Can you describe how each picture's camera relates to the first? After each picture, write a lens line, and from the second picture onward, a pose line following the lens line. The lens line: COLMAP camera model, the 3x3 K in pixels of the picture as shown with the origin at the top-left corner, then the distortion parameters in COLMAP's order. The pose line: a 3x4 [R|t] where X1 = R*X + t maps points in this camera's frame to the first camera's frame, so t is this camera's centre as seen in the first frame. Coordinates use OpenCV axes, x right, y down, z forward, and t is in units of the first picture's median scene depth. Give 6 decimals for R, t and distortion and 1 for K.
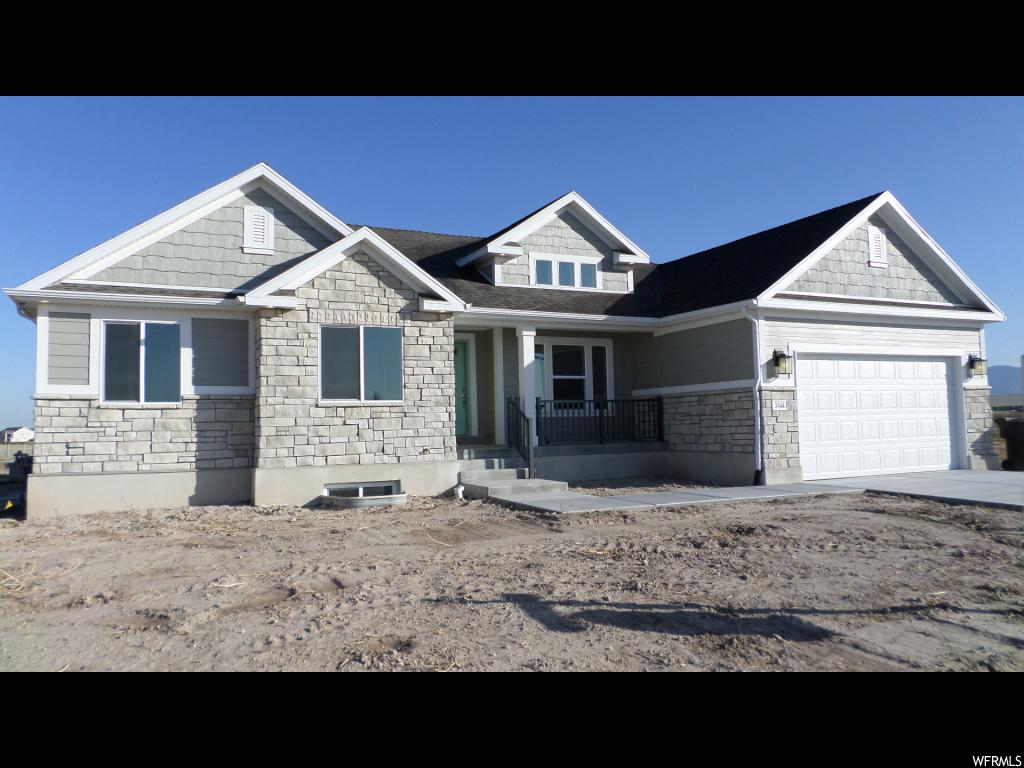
lens RADIAL K [[787.2, 0, 511.0], [0, 787.2, 381.2], [0, 0, 1]] dist [0.000056, -0.016326]
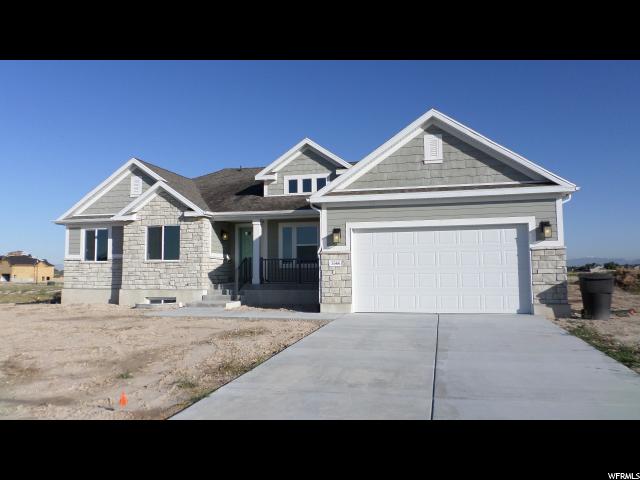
lens RADIAL K [[492.0, 0, 316.9], [0, 492.0, 239.5], [0, 0, 1]] dist [0.000056, -0.016326]
pose [[0.764336, -0.024031, -0.644370, 0.964797], [0.027704, 0.999606, -0.004417, -0.013930], [0.644223, -0.014475, 0.764701, 0.222631]]
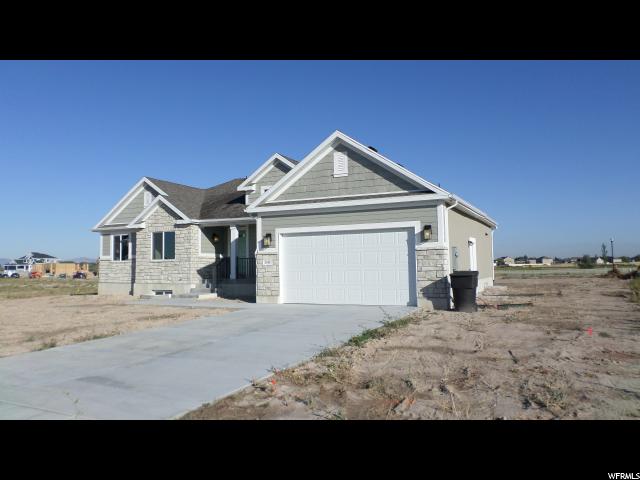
lens RADIAL K [[492.0, 0, 314.2], [0, 492.0, 242.8], [0, 0, 1]] dist [0.000056, -0.016326]
pose [[0.609867, -0.022135, -0.792194, 1.376600], [0.044740, 0.998977, 0.006530, -0.019844], [0.791240, -0.039425, 0.610234, 0.367946]]
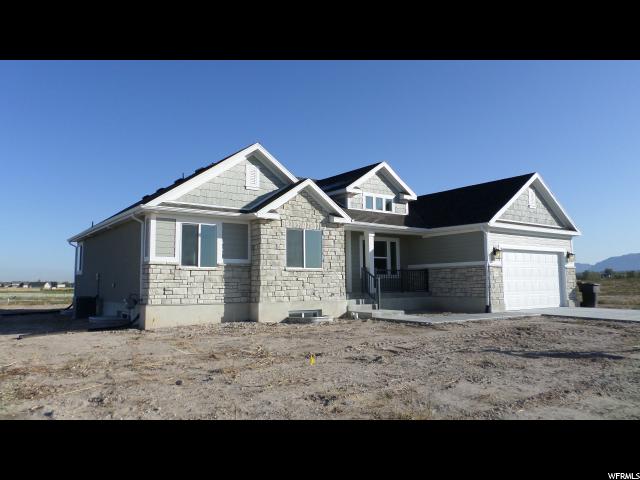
lens RADIAL K [[492.0, 0, 322.3], [0, 492.0, 236.3], [0, 0, 1]] dist [0.000056, -0.016326]
pose [[0.981496, 0.031498, 0.188875, -0.357464], [-0.023559, 0.998748, -0.044133, -0.000799], [-0.190028, 0.038866, 0.981009, -0.185069]]
